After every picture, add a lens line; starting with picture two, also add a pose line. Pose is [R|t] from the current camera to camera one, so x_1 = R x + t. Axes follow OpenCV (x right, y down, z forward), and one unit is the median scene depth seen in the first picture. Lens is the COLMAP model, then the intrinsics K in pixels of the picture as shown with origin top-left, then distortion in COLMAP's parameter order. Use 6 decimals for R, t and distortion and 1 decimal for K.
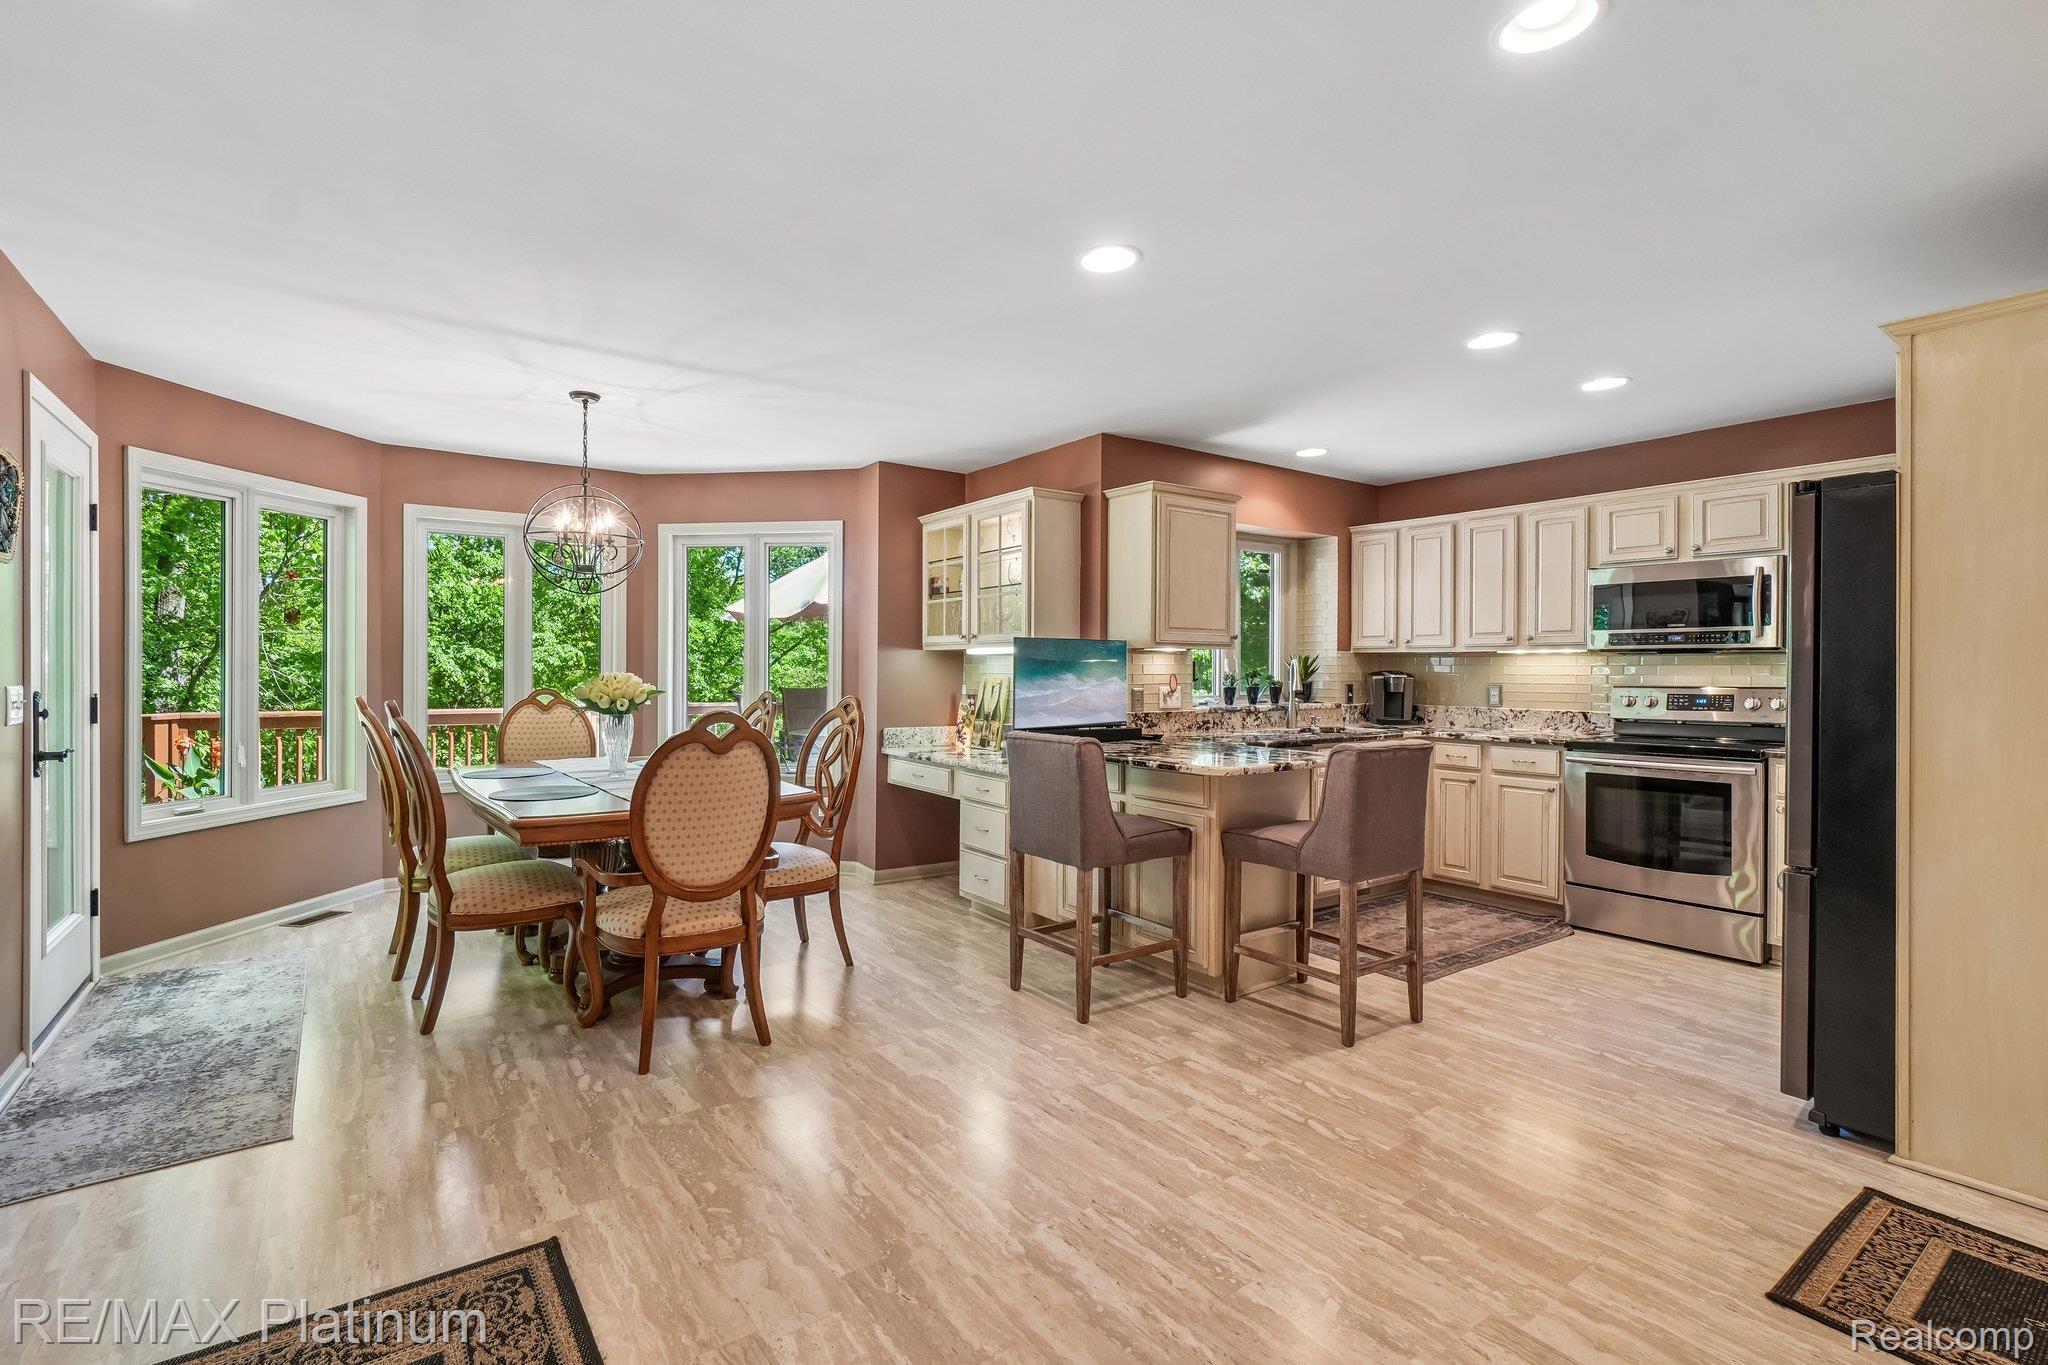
lens RADIAL K [[907.8, 0, 956.0], [0, 907.8, 673.0], [0, 0, 1]] dist [-0.001786, 0.001149]
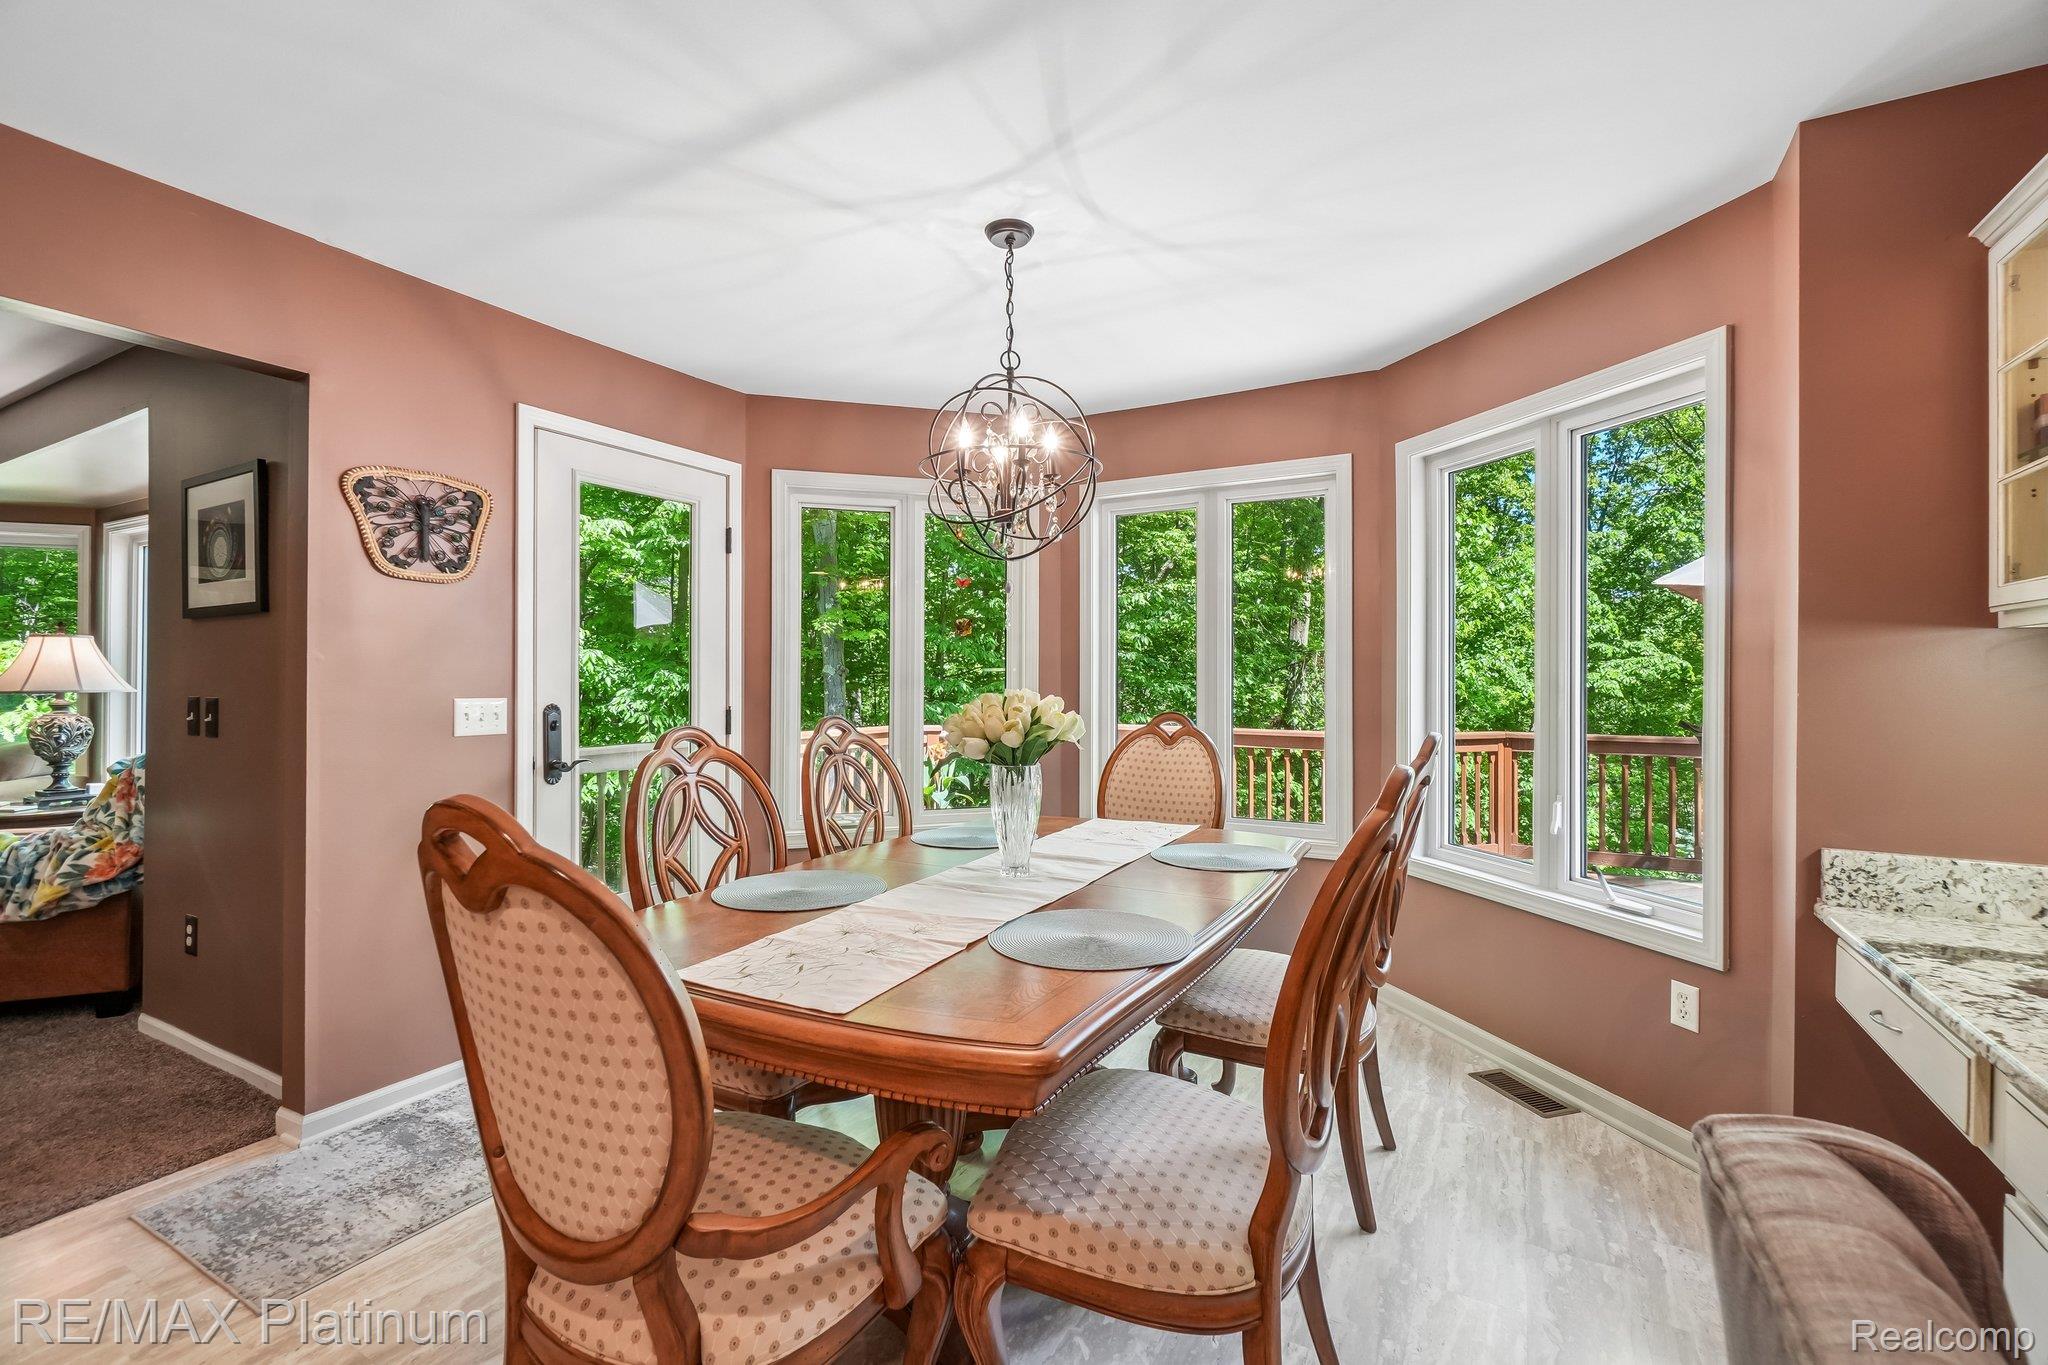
lens RADIAL K [[886.6, 0, 1030.3], [0, 886.6, 679.3], [0, 0, 1]] dist [-0.002581, 0.000206]
pose [[0.455590, -0.002735, -0.890186, 0.115964], [-0.004977, 0.999972, -0.005619, -0.004171], [0.890176, 0.006990, 0.455563, 0.709266]]
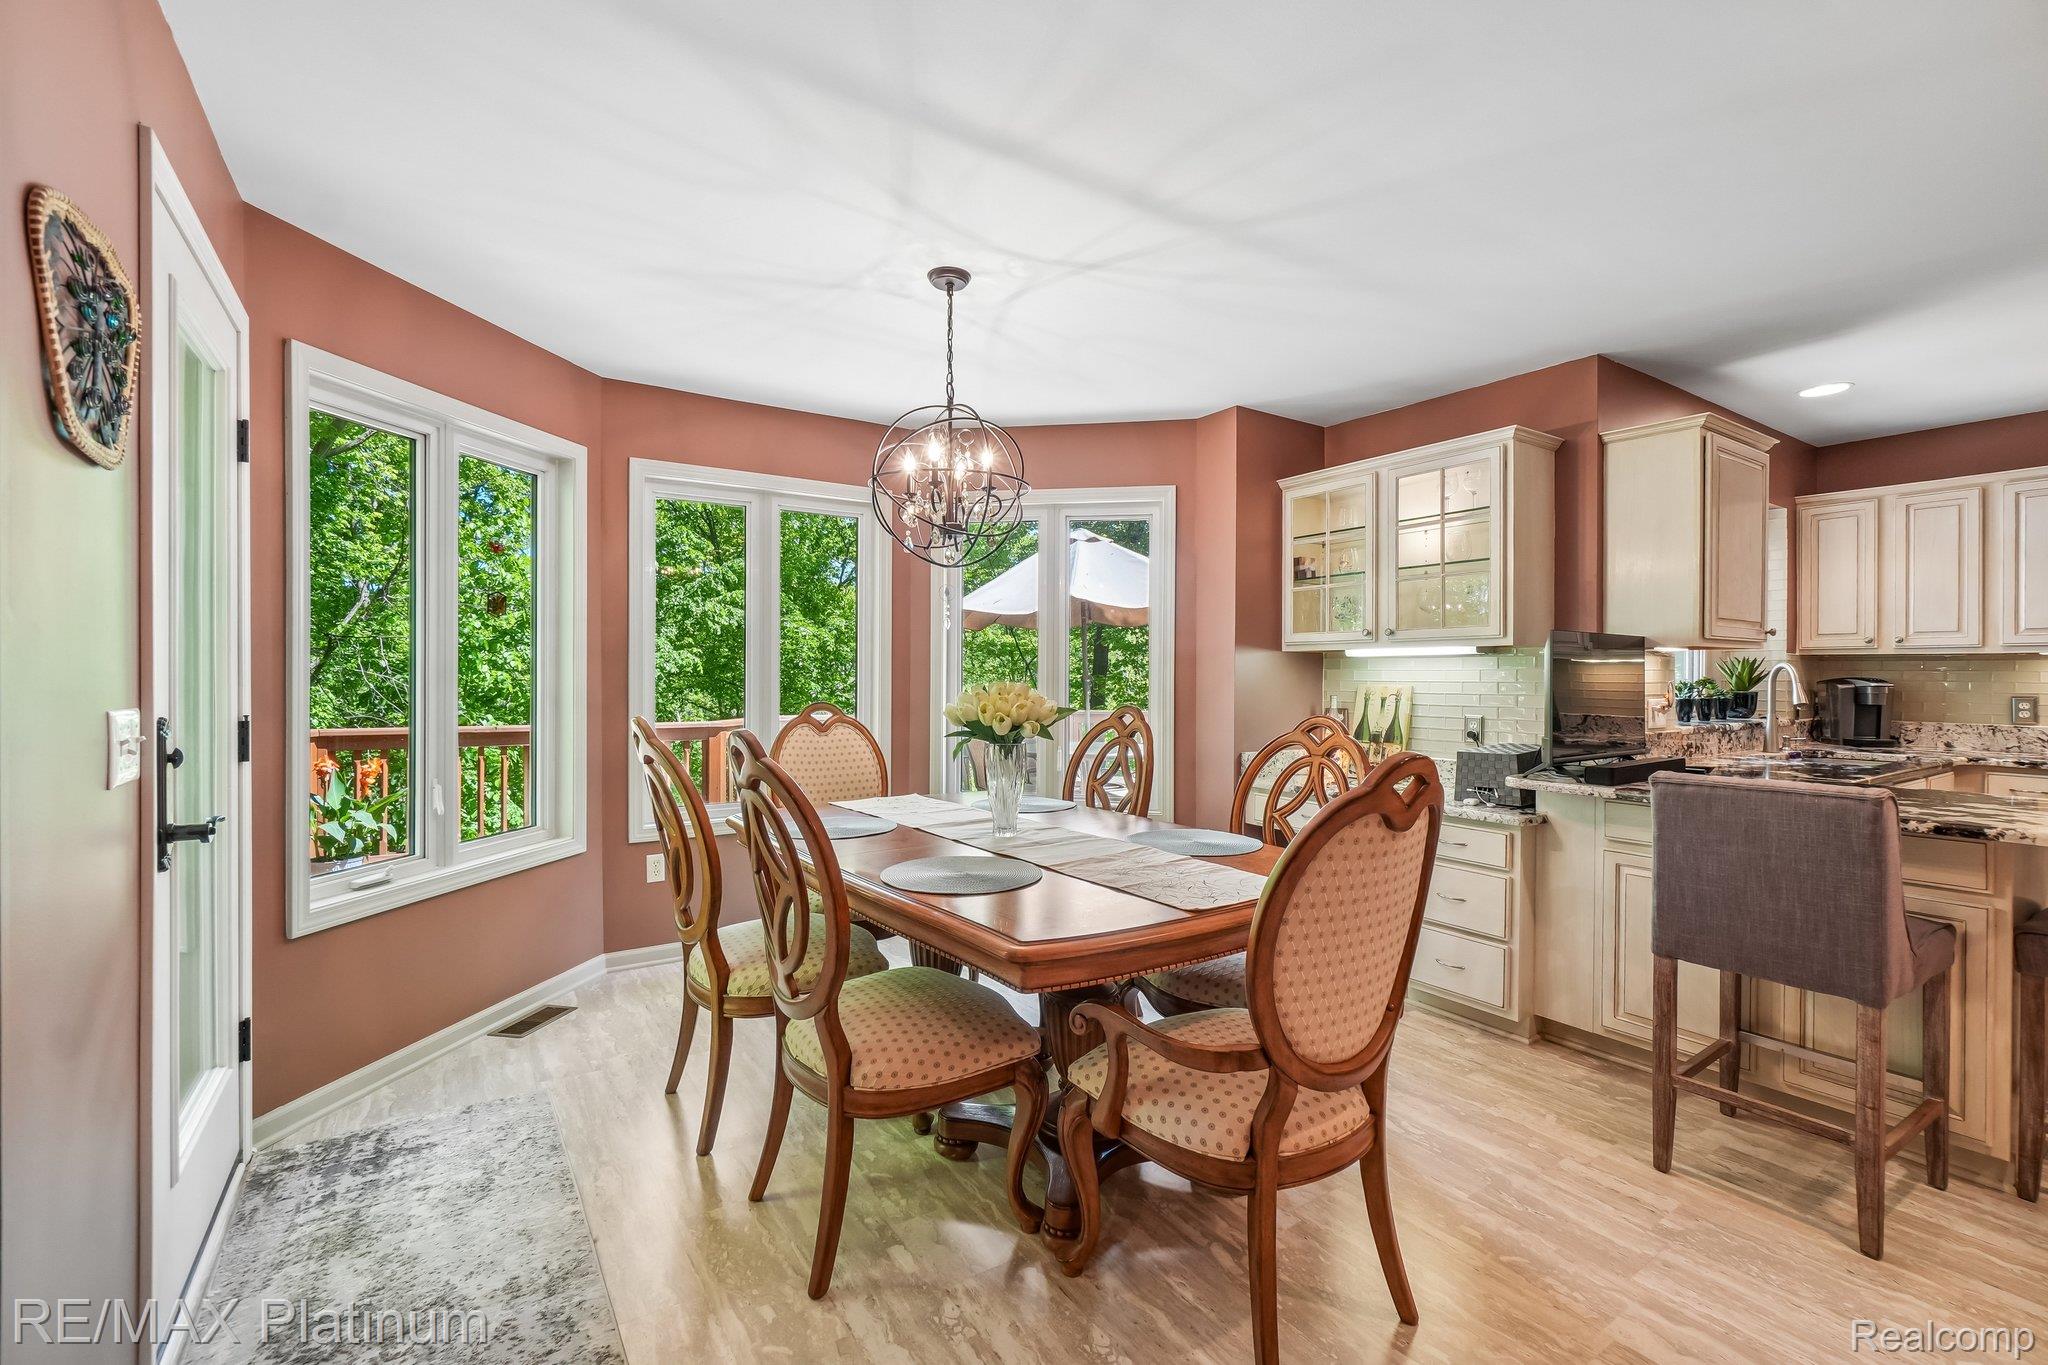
lens RADIAL K [[886.6, 0, 1030.3], [0, 886.6, 679.3], [0, 0, 1]] dist [-0.002581, 0.000206]
pose [[0.999998, -0.000221, -0.001848, -0.329597], [0.000221, 1.000000, -0.000182, -0.001694], [0.001848, 0.000182, 0.999998, 0.315020]]
